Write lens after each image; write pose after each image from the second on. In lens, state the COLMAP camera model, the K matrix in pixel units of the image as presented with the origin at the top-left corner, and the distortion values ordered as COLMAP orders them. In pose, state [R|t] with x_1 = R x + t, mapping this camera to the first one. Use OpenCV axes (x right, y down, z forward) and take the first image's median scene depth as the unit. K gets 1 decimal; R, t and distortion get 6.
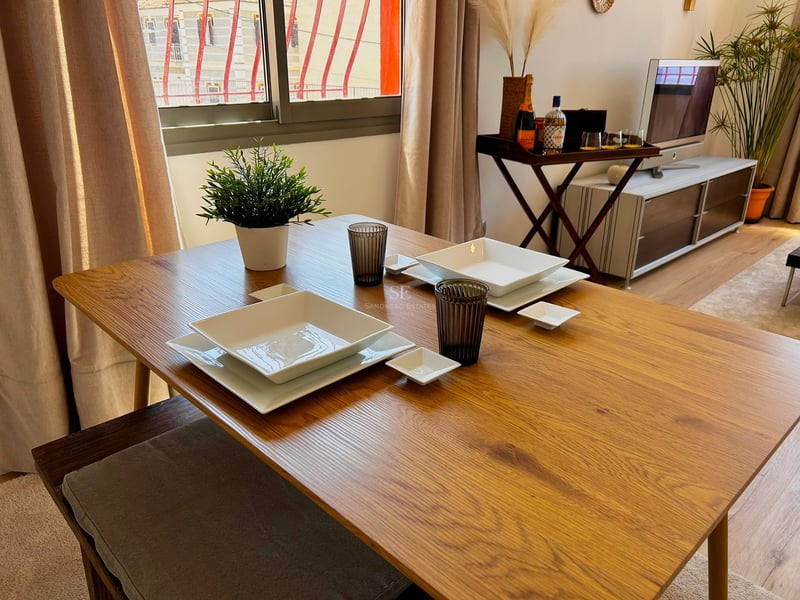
lens RADIAL K [[608.1, 0, 411.6], [0, 608.1, 293.9], [0, 0, 1]] dist [0.040959, -0.047107]
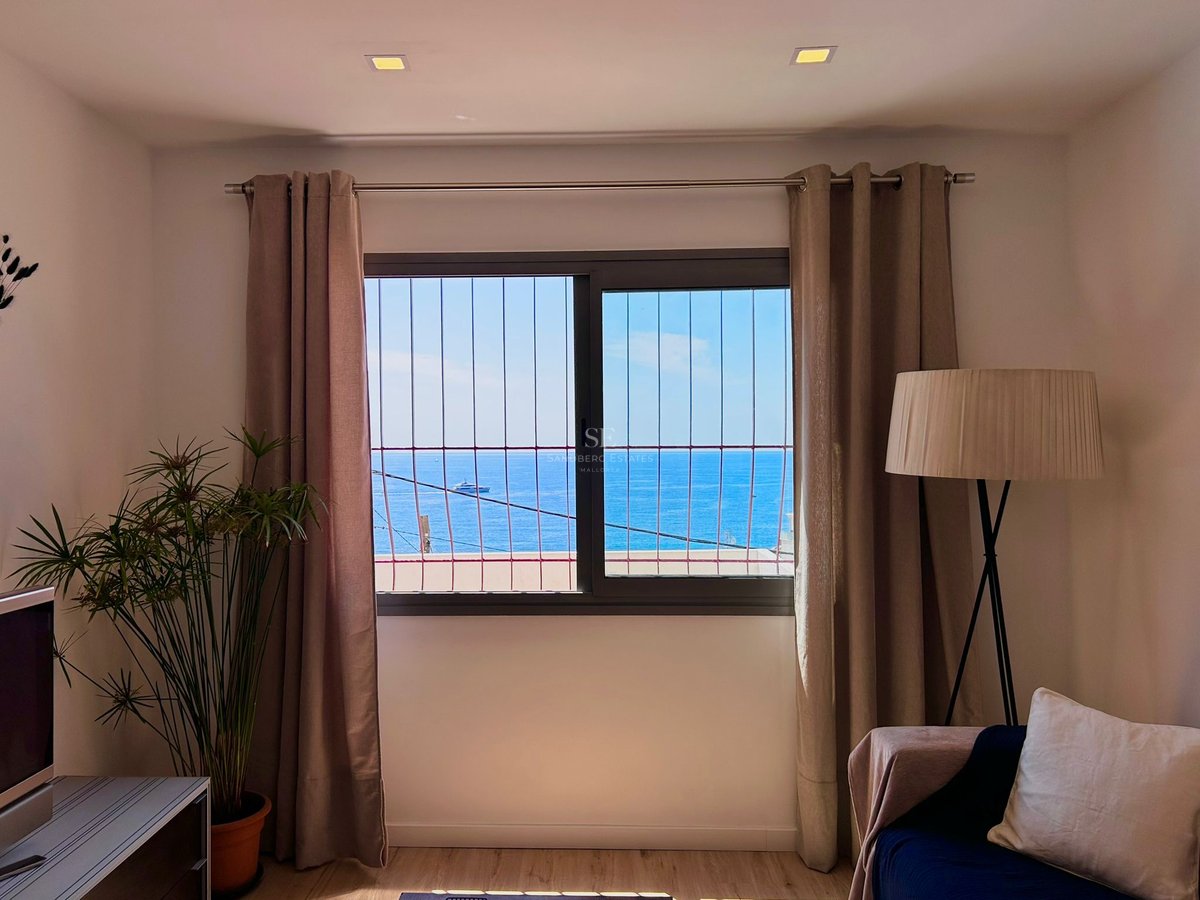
lens RADIAL K [[912.1, 0, 575.5], [0, 912.1, 461.3], [0, 0, 1]] dist [0.040959, -0.047107]
pose [[0.719591, -0.029563, 0.693768, 0.309987], [0.268735, 0.933098, -0.238977, -0.206337], [-0.640289, 0.358405, 0.679394, 0.314276]]
